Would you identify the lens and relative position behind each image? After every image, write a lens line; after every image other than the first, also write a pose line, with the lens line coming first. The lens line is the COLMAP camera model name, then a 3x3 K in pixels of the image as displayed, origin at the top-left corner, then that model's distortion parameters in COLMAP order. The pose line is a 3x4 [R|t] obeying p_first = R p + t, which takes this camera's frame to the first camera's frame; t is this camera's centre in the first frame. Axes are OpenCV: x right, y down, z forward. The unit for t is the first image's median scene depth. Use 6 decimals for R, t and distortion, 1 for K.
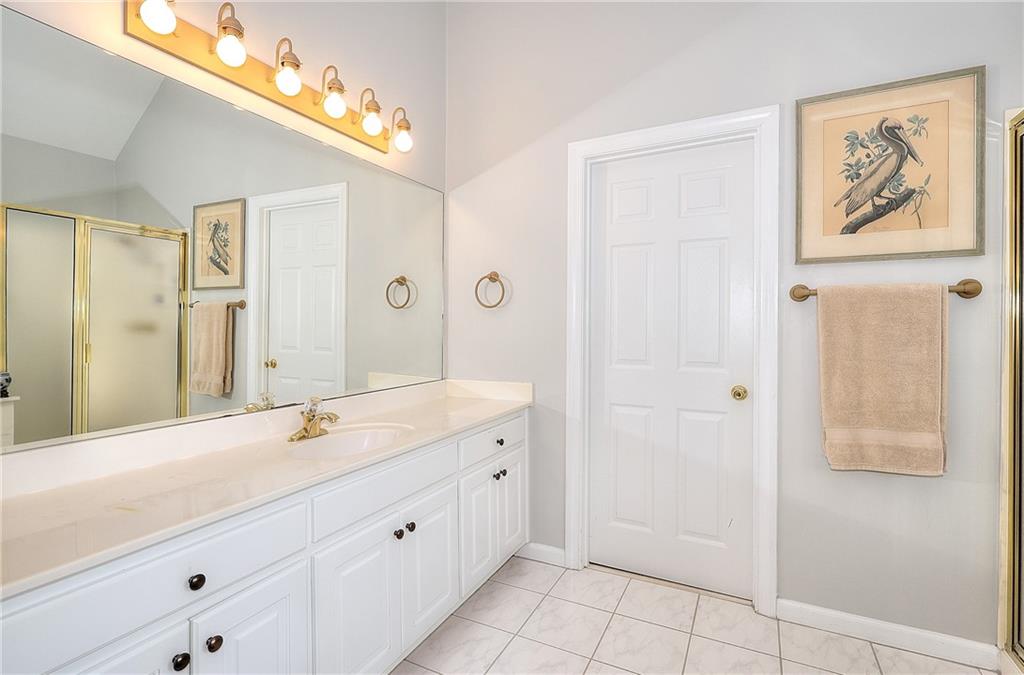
lens RADIAL K [[483.4, 0, 514.6], [0, 483.4, 327.0], [0, 0, 1]] dist [-0.004336, 0.000000]
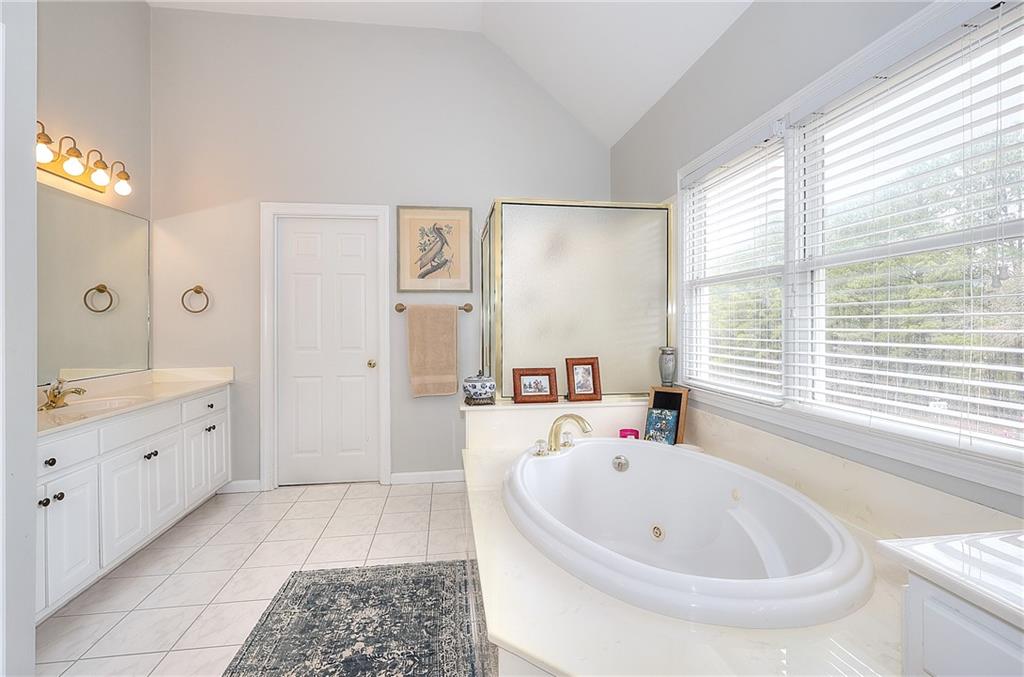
lens RADIAL K [[483.4, 0, 513.2], [0, 483.4, 329.0], [0, 0, 1]] dist [-0.004336, 0.000000]
pose [[0.816214, -0.009145, 0.577678, -0.136103], [0.006448, 0.999957, 0.006719, 0.002447], [-0.577714, -0.001759, 0.816237, -0.784138]]
